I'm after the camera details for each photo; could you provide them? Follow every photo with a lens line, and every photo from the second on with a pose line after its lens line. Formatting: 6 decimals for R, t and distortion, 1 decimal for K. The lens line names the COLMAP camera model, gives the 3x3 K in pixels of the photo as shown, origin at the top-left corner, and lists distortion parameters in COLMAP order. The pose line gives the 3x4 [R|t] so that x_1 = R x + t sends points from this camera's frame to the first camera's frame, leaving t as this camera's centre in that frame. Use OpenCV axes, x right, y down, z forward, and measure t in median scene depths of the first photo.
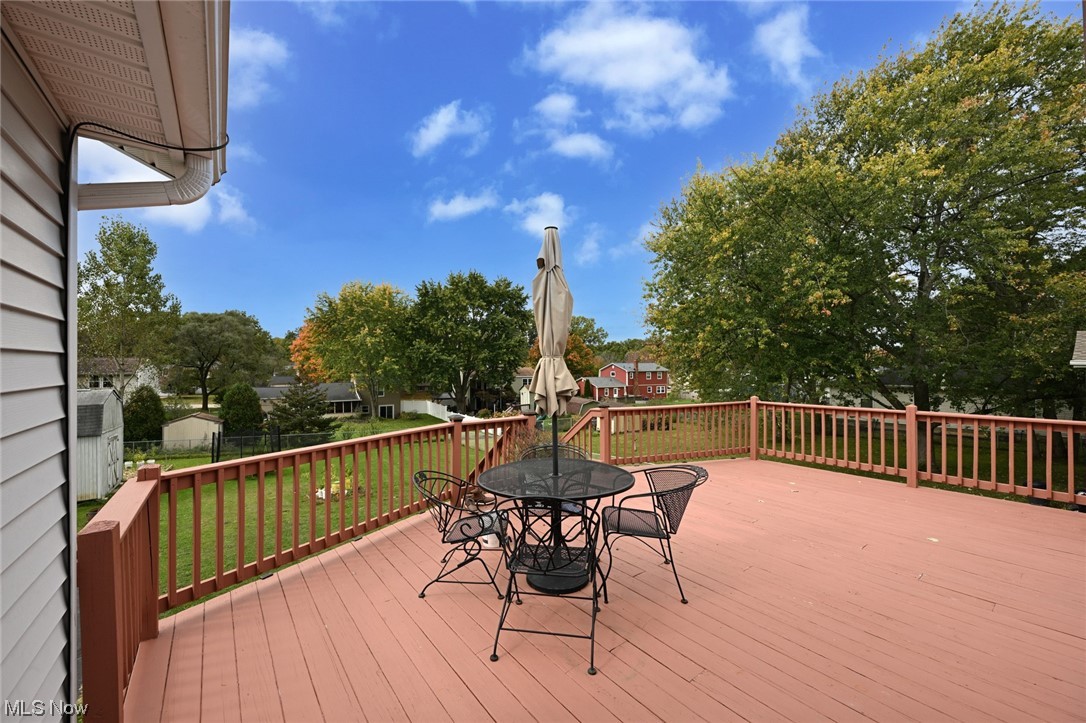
lens RADIAL K [[428.3, 0, 538.0], [0, 428.3, 361.2], [0, 0, 1]] dist [-0.003683, 0.000242]
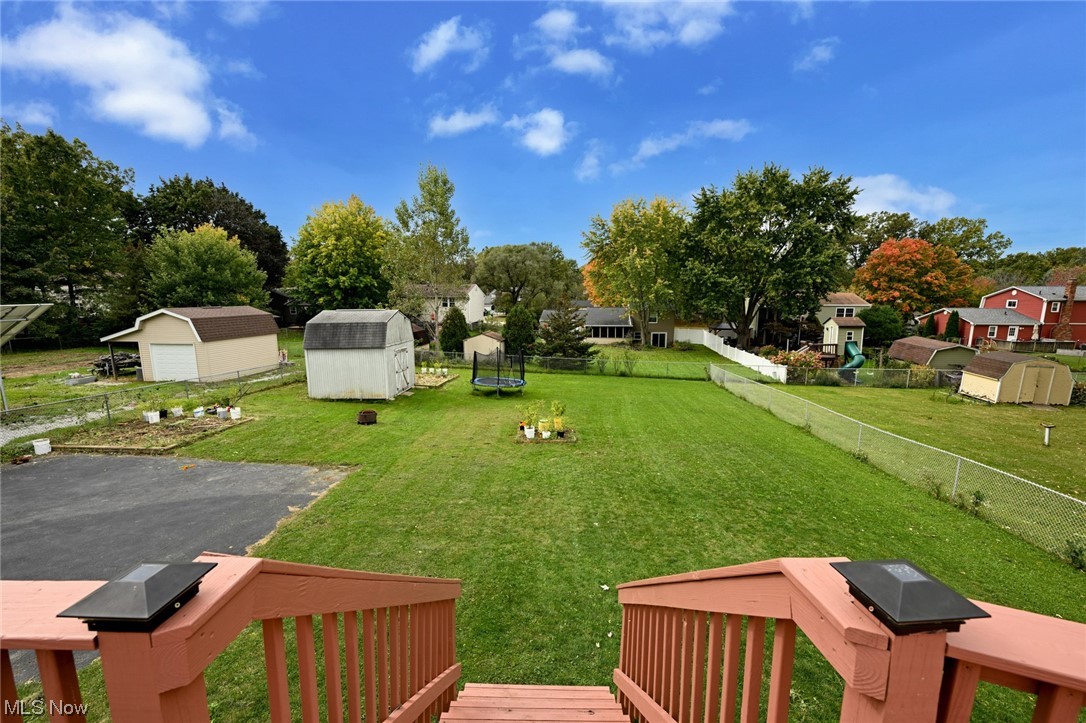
lens RADIAL K [[428.3, 0, 538.0], [0, 428.3, 361.2], [0, 0, 1]] dist [-0.003683, 0.000242]
pose [[0.790153, 0.099688, -0.604748, 0.015623], [0.006170, 0.985341, 0.170487, 0.002022], [0.612878, -0.138442, 0.777955, 0.094340]]
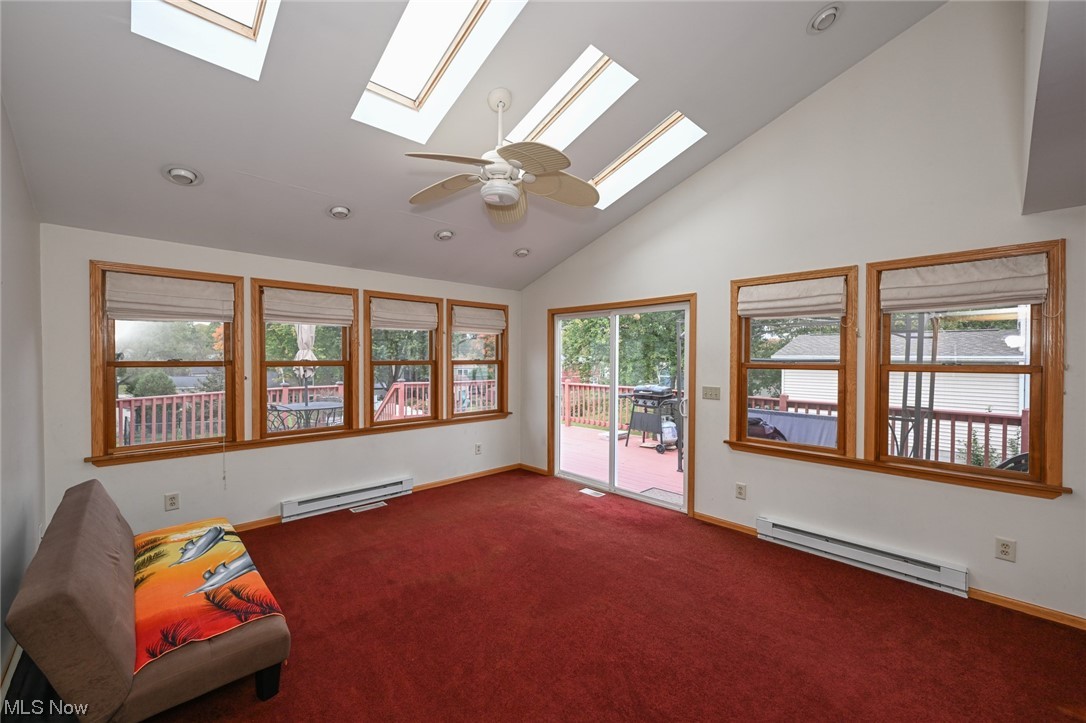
lens RADIAL K [[428.3, 0, 538.0], [0, 428.3, 361.2], [0, 0, 1]] dist [-0.003683, 0.000242]
pose [[0.992579, 0.006438, 0.121433, 0.049680], [-0.008925, 0.999761, 0.019949, -0.000526], [-0.121276, -0.020885, 0.992399, -0.068495]]
